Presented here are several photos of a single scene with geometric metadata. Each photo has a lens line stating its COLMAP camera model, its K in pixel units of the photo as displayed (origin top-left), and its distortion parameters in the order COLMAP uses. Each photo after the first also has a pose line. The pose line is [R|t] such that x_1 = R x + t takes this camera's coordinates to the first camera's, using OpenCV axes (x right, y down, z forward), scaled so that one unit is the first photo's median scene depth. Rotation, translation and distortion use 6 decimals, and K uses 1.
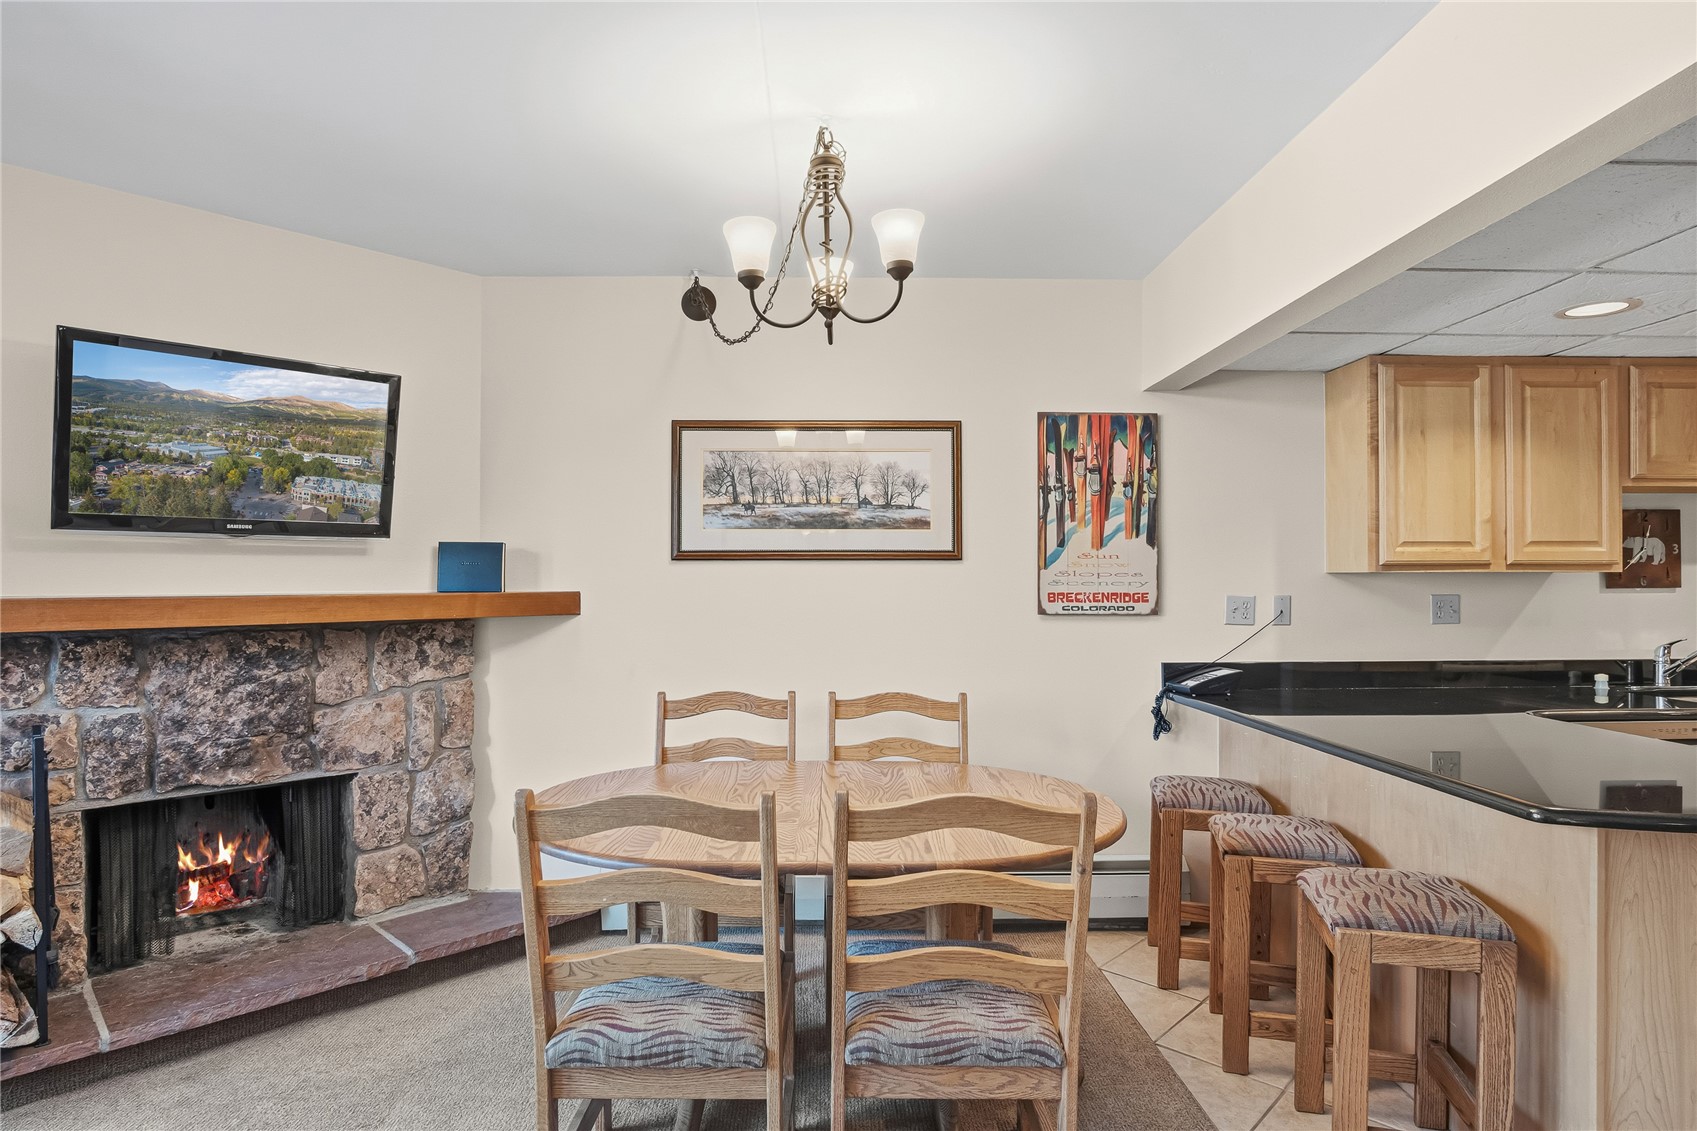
lens RADIAL K [[921.6, 0, 830.9], [0, 921.6, 579.0], [0, 0, 1]] dist [-0.031915, 0.008366]
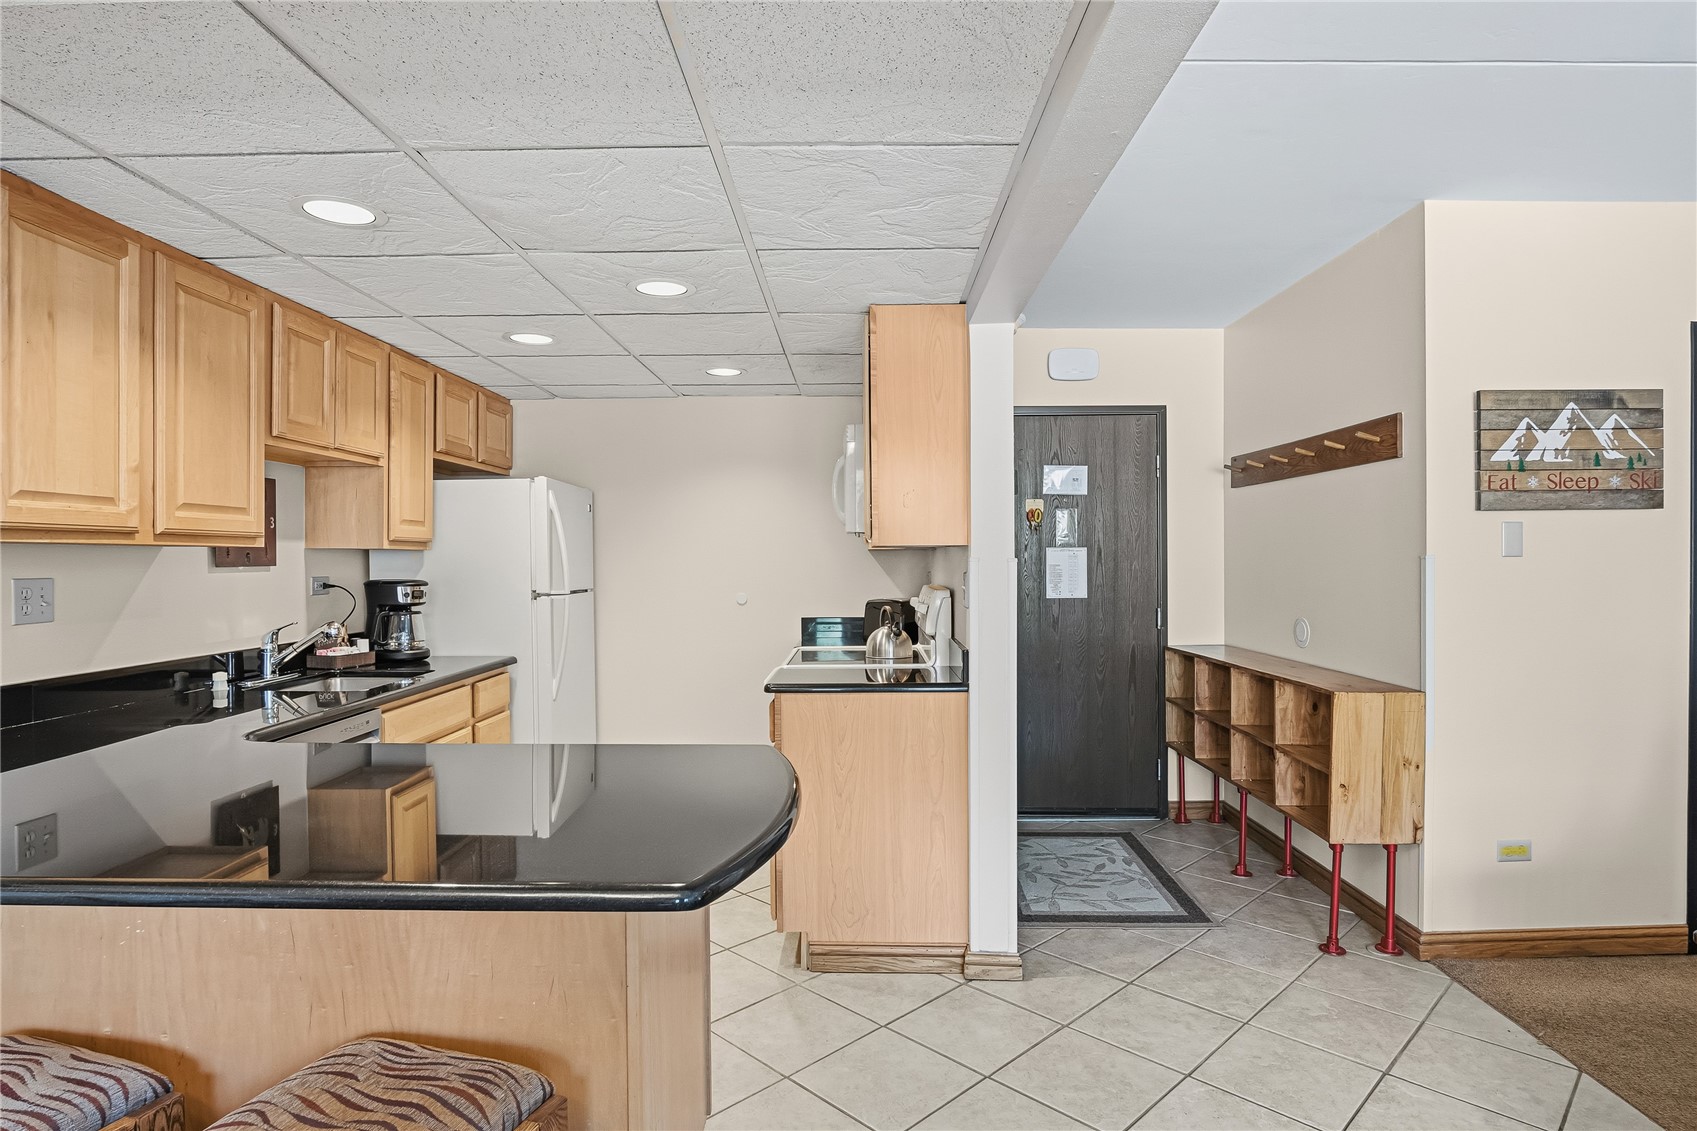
lens RADIAL K [[921.6, 0, 846.2], [0, 921.6, 567.0], [0, 0, 1]] dist [-0.031915, 0.008366]
pose [[0.031656, -0.006281, 0.999479, 0.055841], [-0.003989, 0.999972, 0.006410, 0.003002], [-0.999491, -0.004190, 0.031630, 0.439132]]
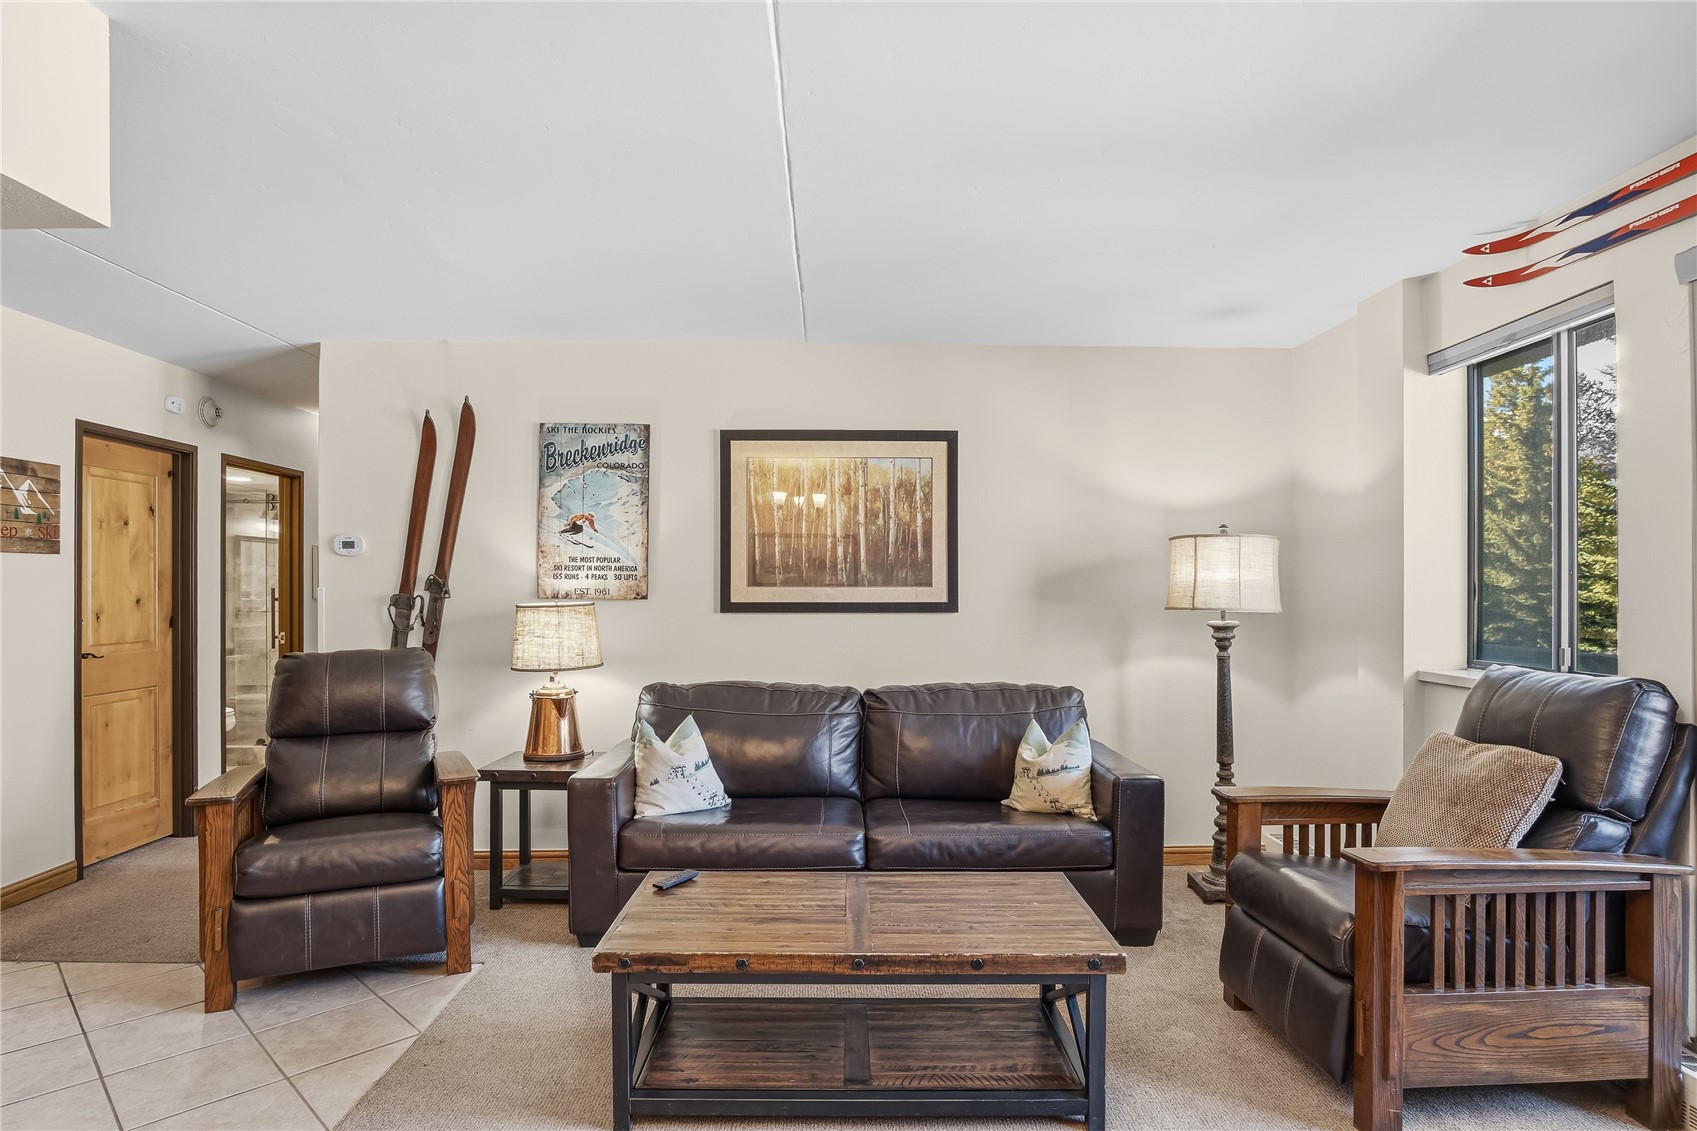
lens RADIAL K [[921.6, 0, 834.5], [0, 921.6, 585.7], [0, 0, 1]] dist [-0.031915, 0.008366]
pose [[-0.999950, 0.000471, 0.010003, -0.075243], [0.000312, 0.999873, -0.015941, 0.009403], [-0.010009, -0.015937, -0.999823, 0.865163]]
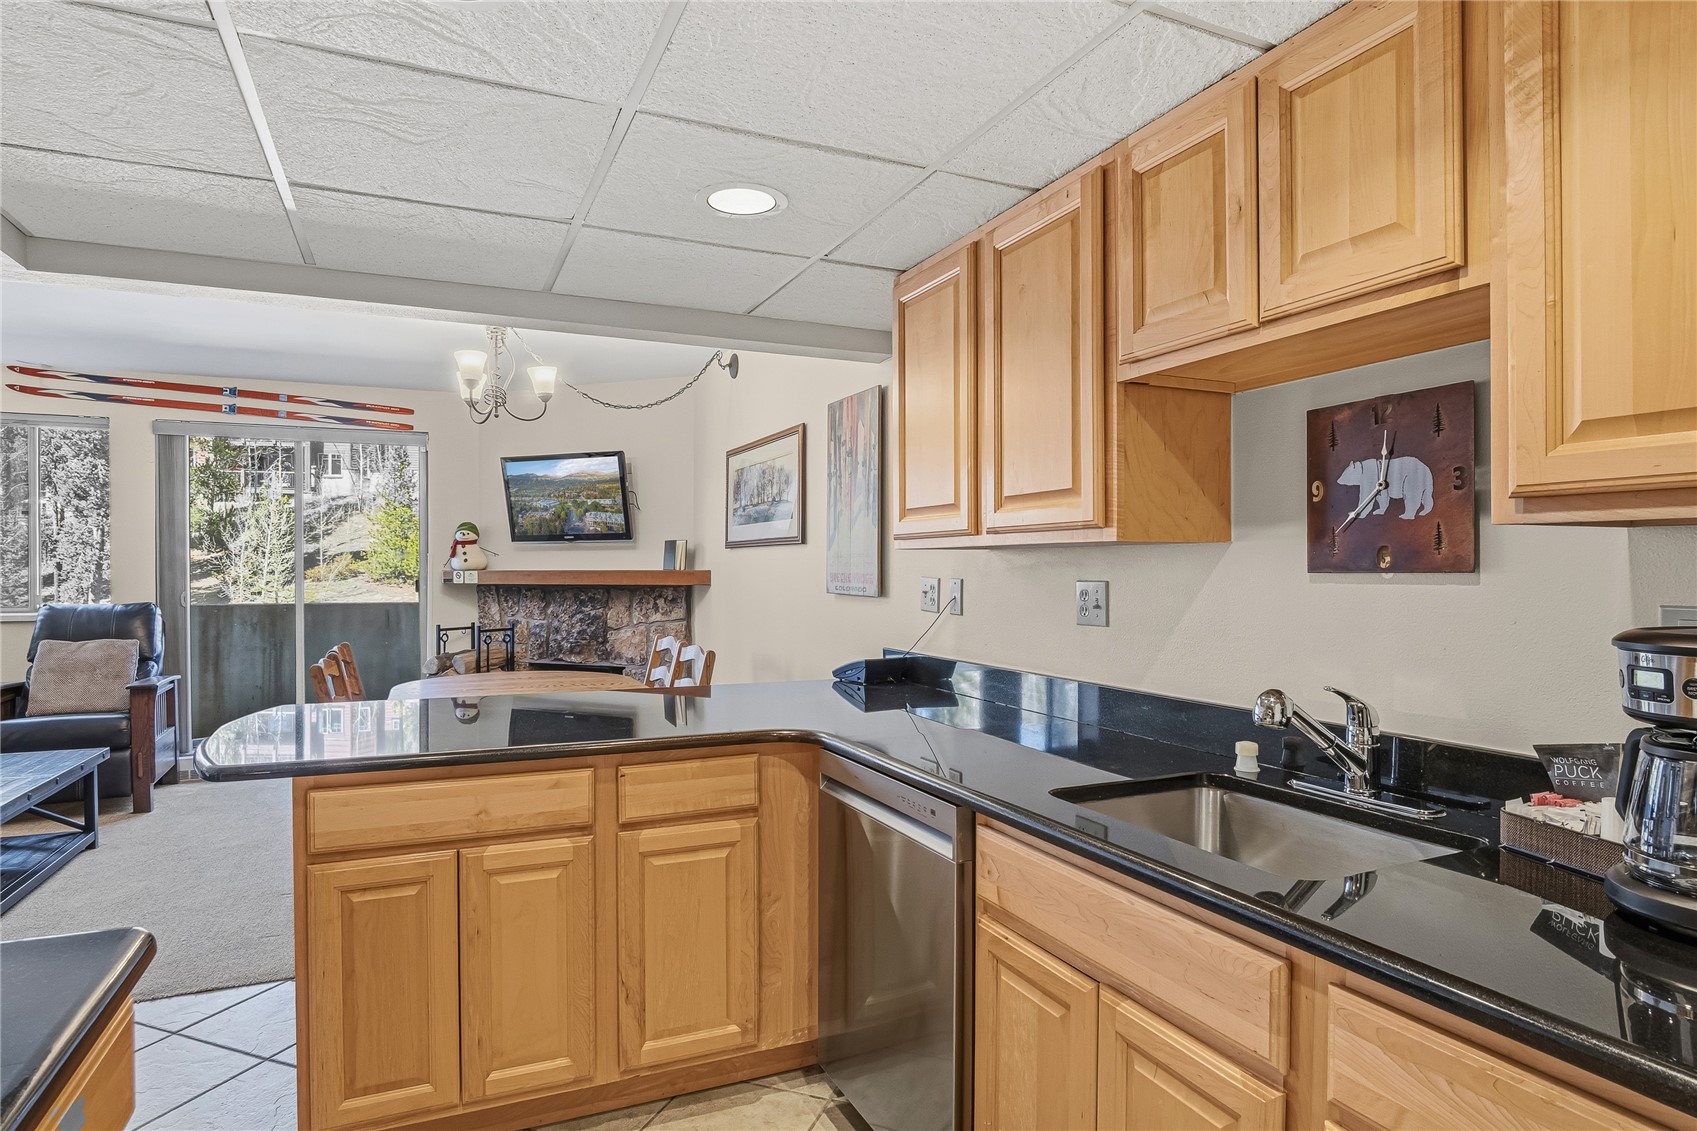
lens RADIAL K [[921.6, 0, 837.6], [0, 921.6, 583.9], [0, 0, 1]] dist [-0.031915, 0.008366]
pose [[0.400520, 0.017413, -0.916122, 1.310231], [0.003142, 0.999787, 0.020377, 0.006156], [0.916282, -0.011040, 0.400380, 0.623657]]
